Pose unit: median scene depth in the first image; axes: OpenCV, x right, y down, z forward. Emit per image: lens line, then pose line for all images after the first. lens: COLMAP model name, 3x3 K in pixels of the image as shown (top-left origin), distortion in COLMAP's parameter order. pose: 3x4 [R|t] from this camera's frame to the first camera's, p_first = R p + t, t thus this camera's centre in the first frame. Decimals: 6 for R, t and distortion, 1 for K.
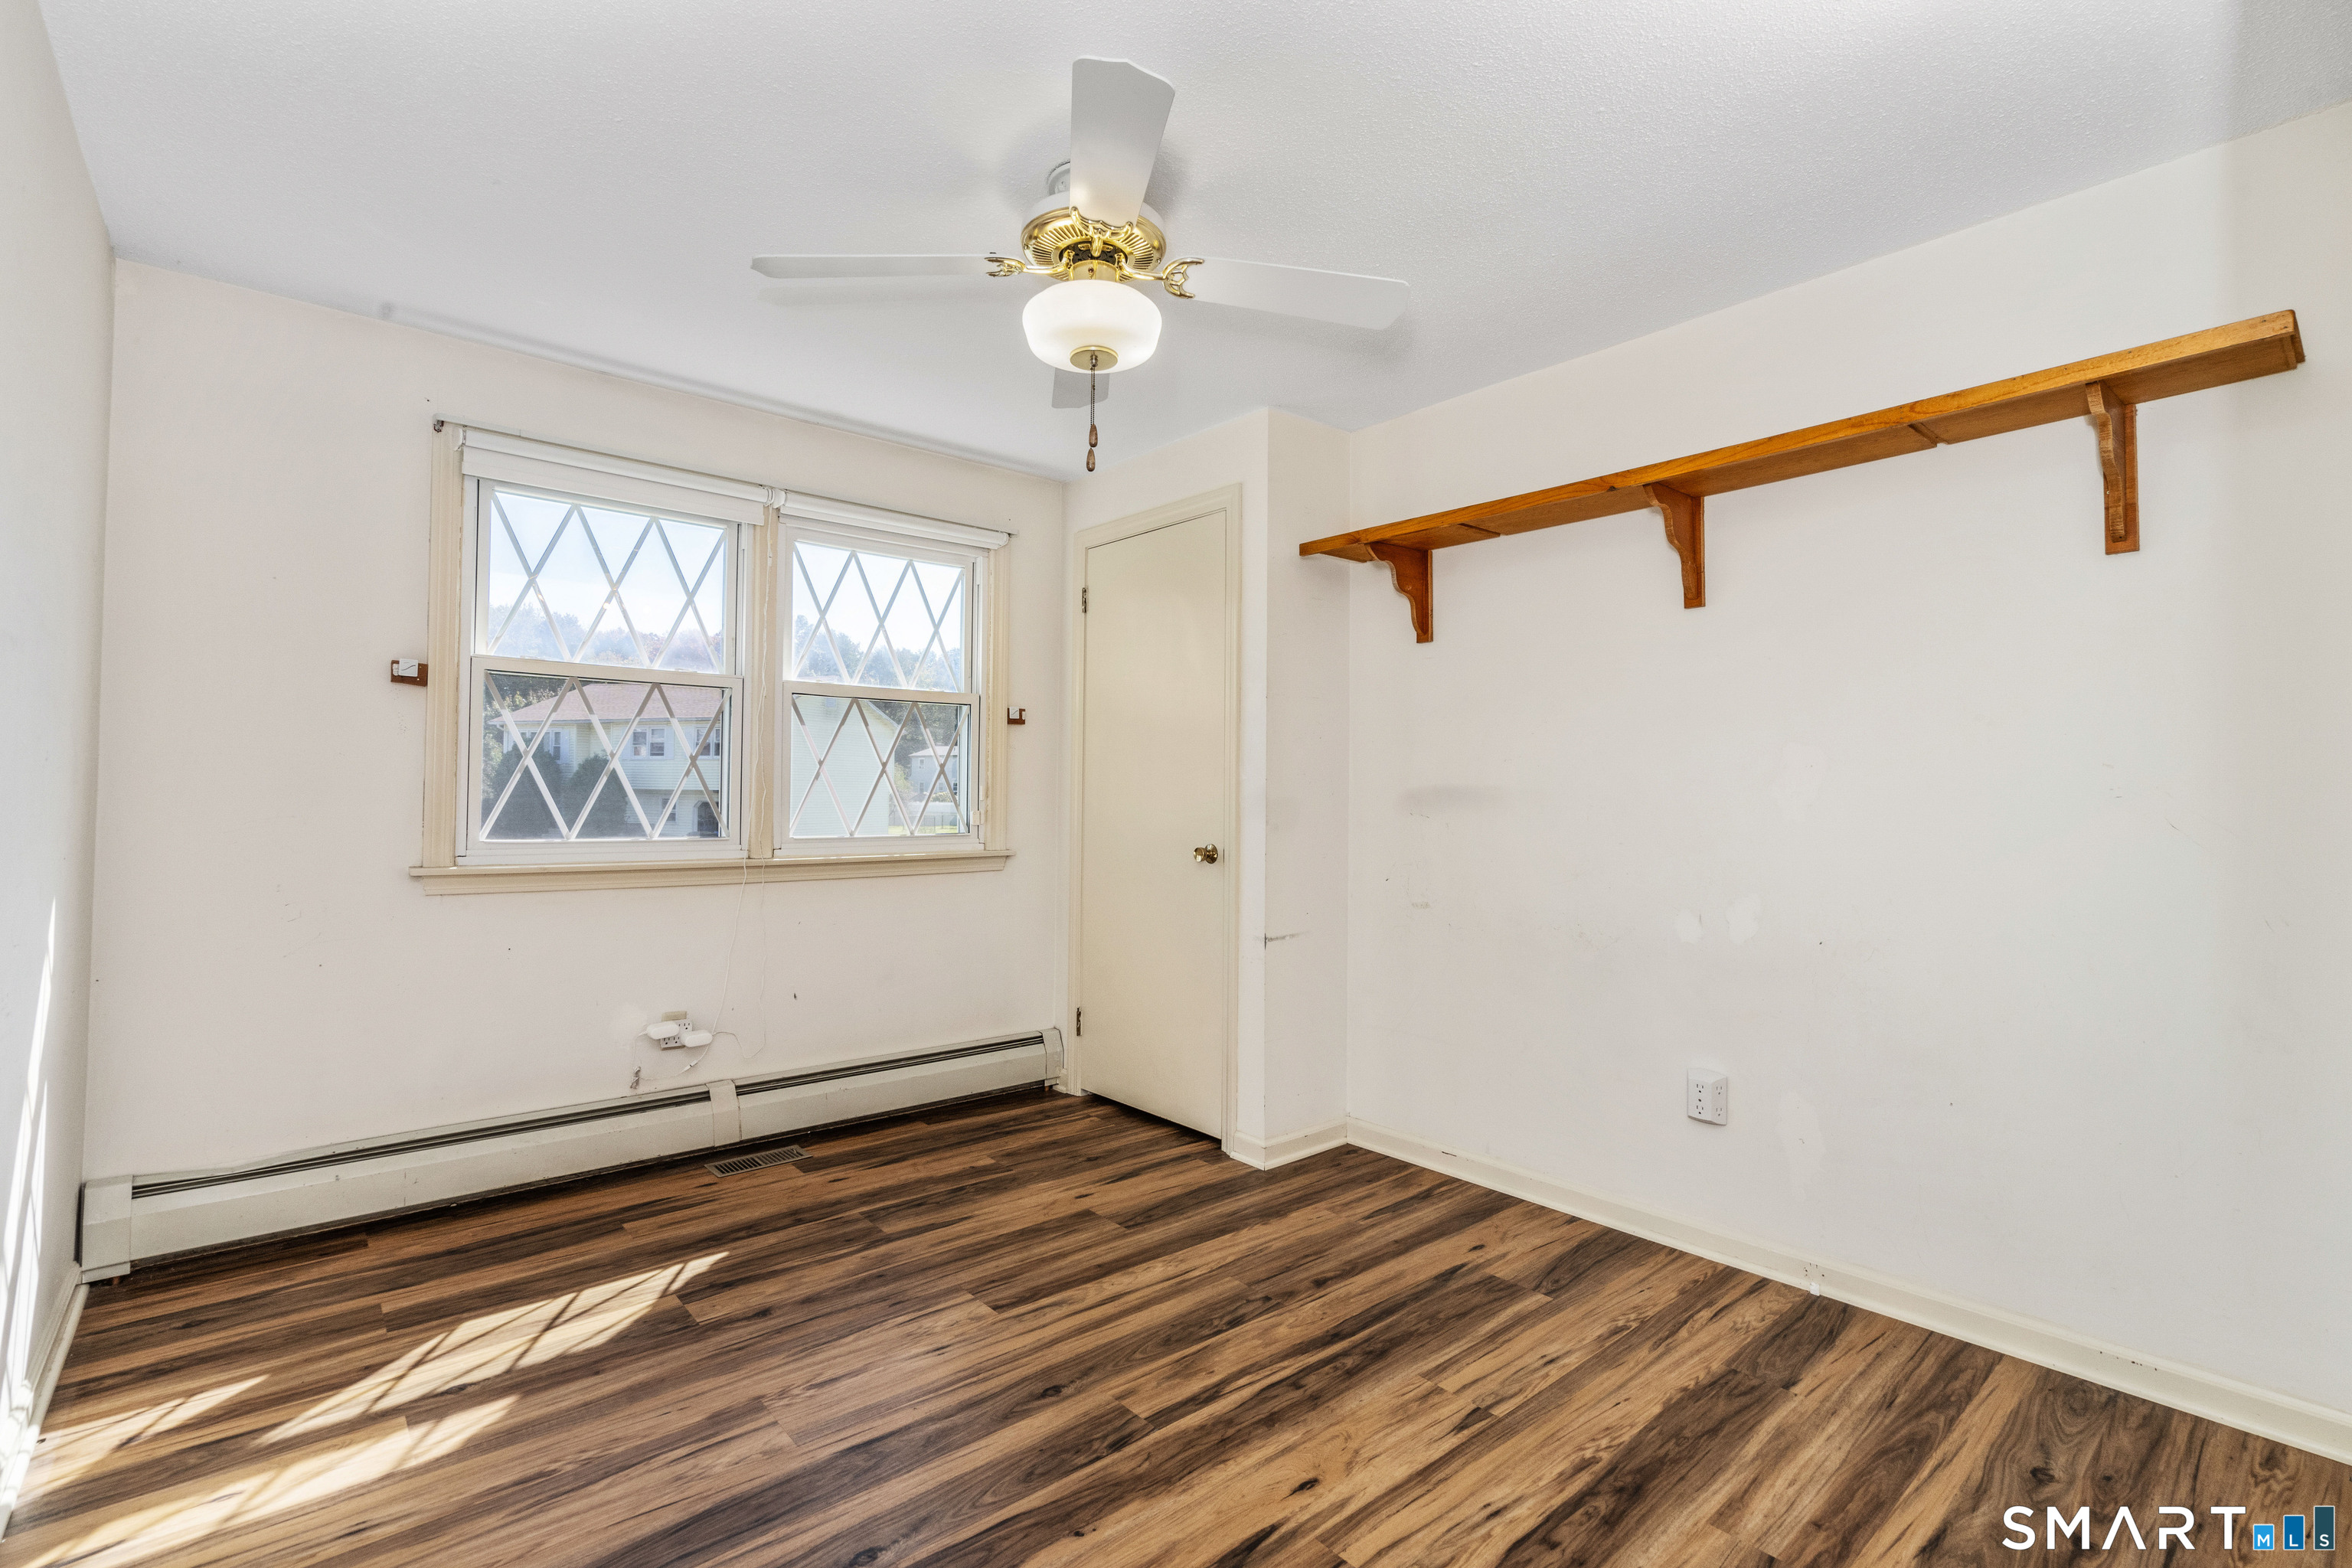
lens RADIAL K [[1055.8, 0, 1167.4], [0, 1055.8, 775.6], [0, 0, 1]] dist [-0.001607, 0.000944]
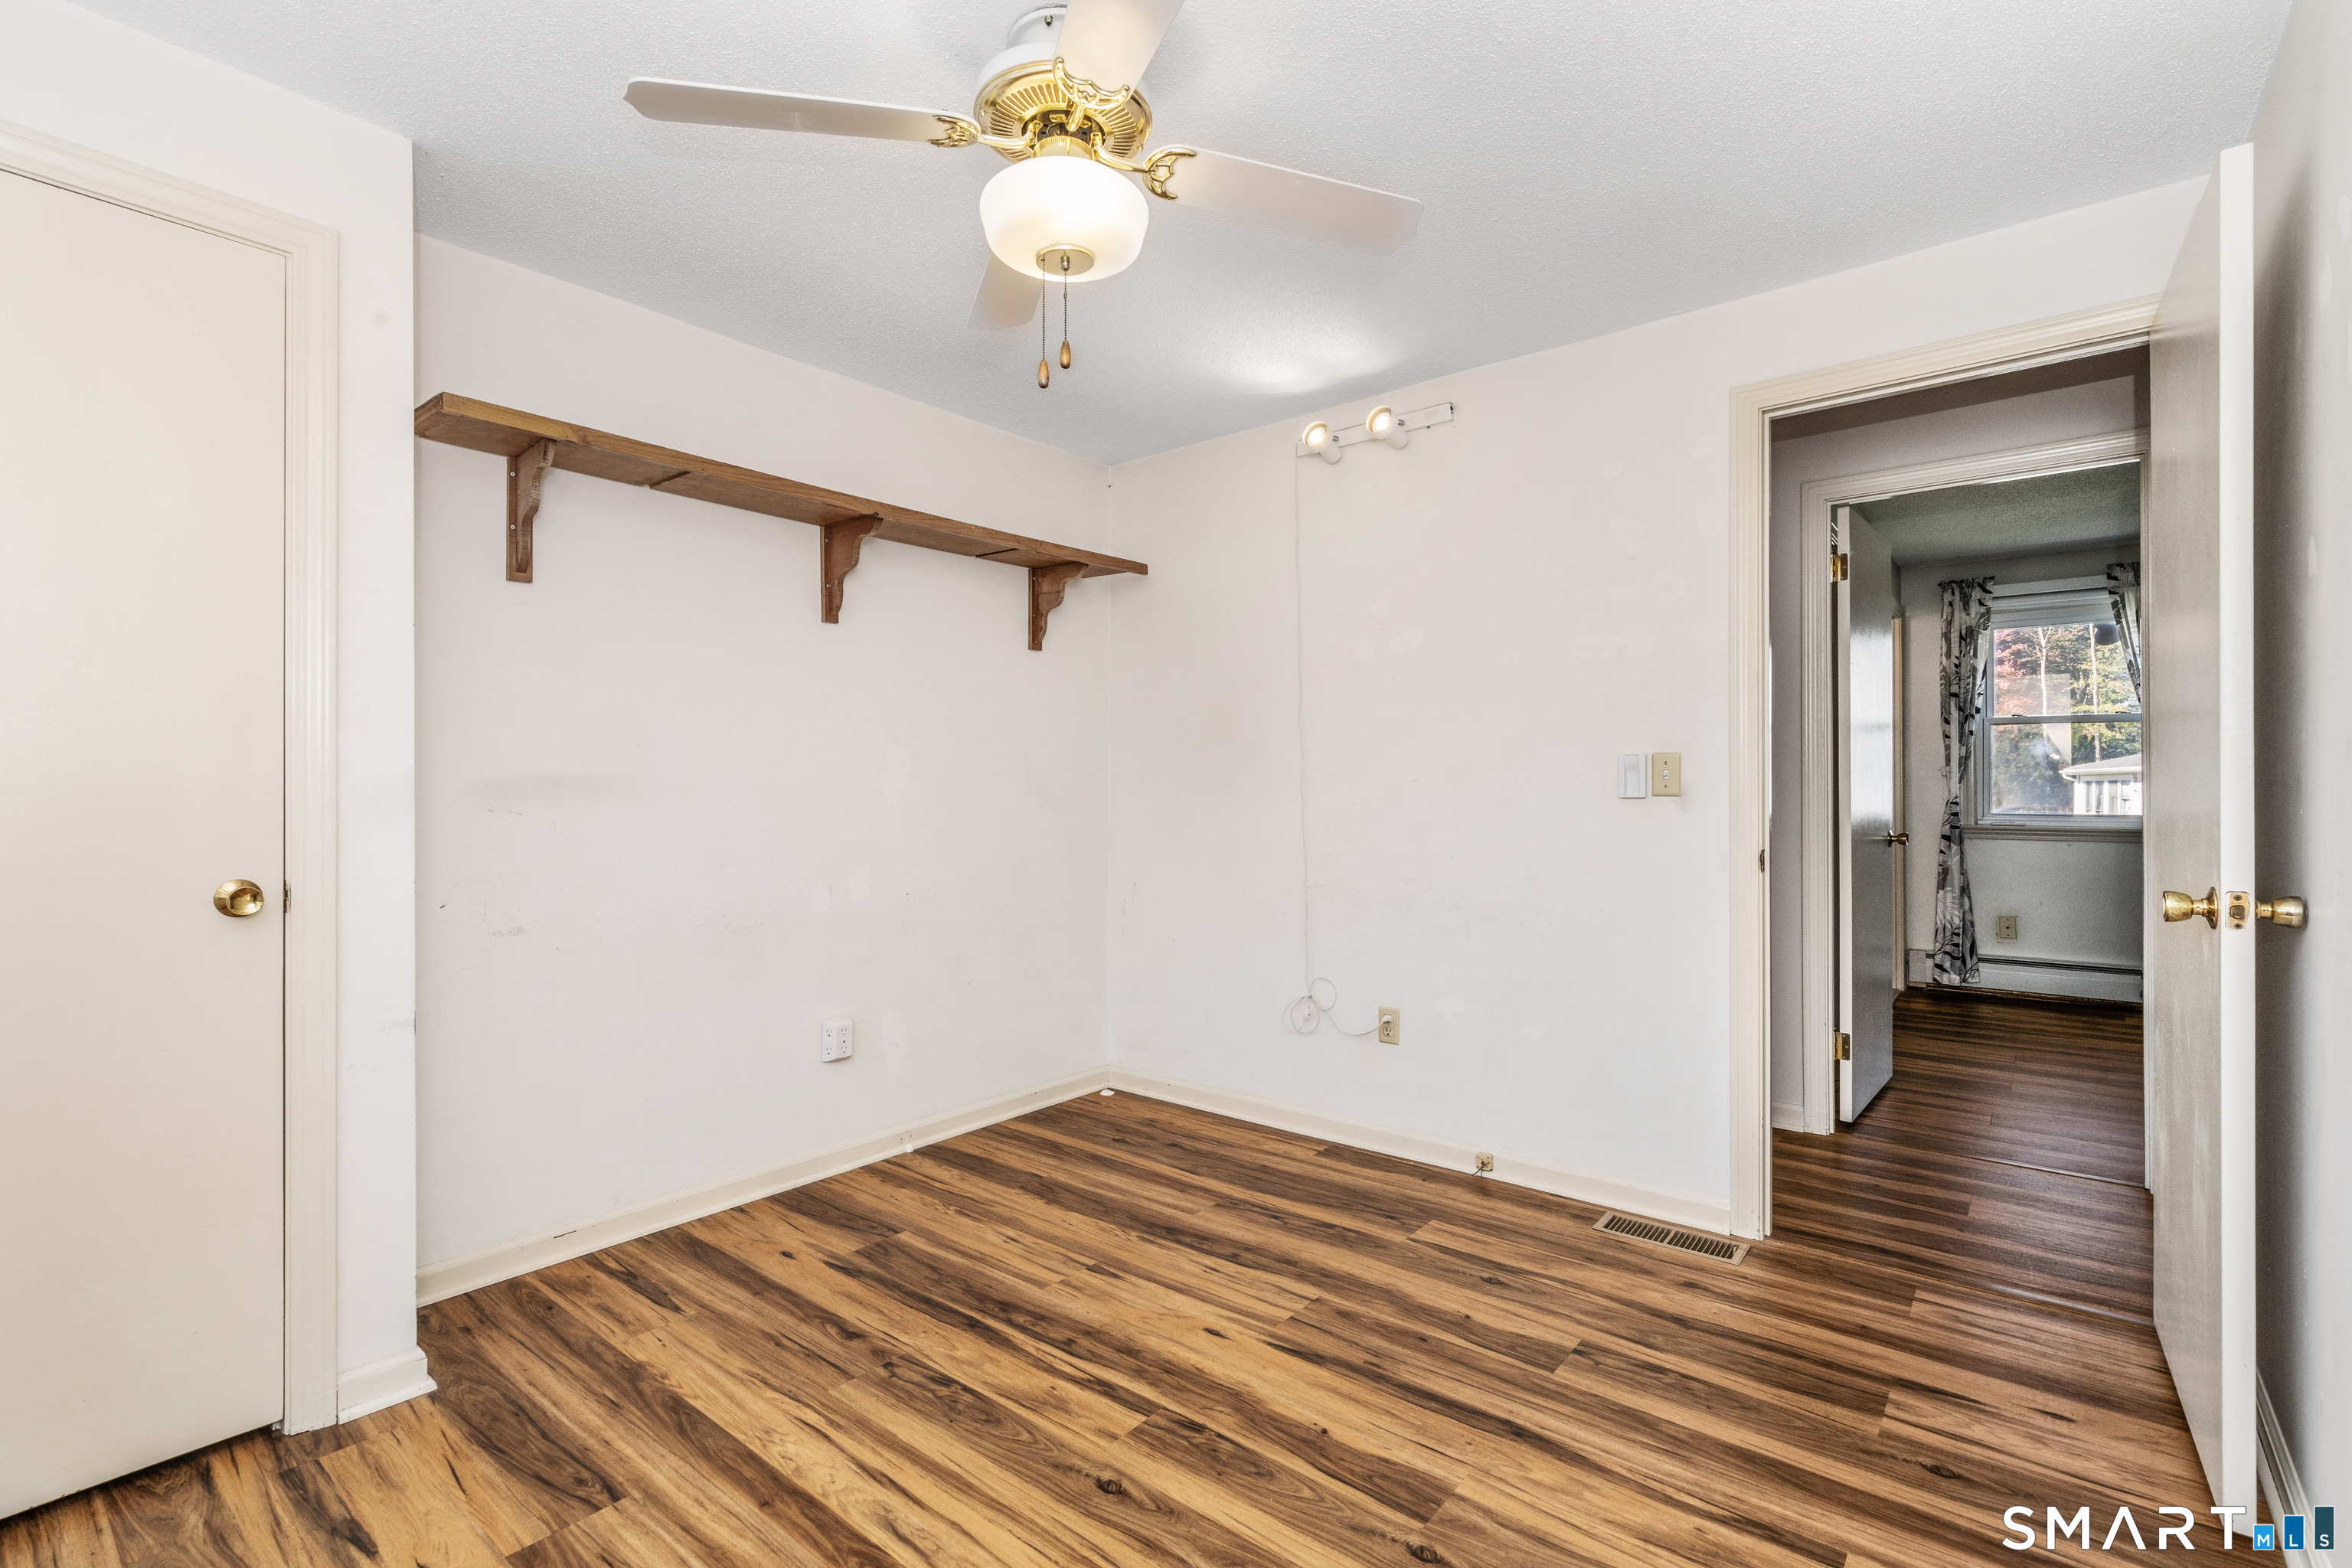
lens RADIAL K [[1055.8, 0, 1167.4], [0, 1055.8, 775.6], [0, 0, 1]] dist [-0.001607, 0.000944]
pose [[-0.169885, 0.007413, 0.985436, -0.800804], [-0.022294, 0.999687, -0.011364, 0.013950], [-0.985212, -0.023900, -0.169666, 0.926133]]
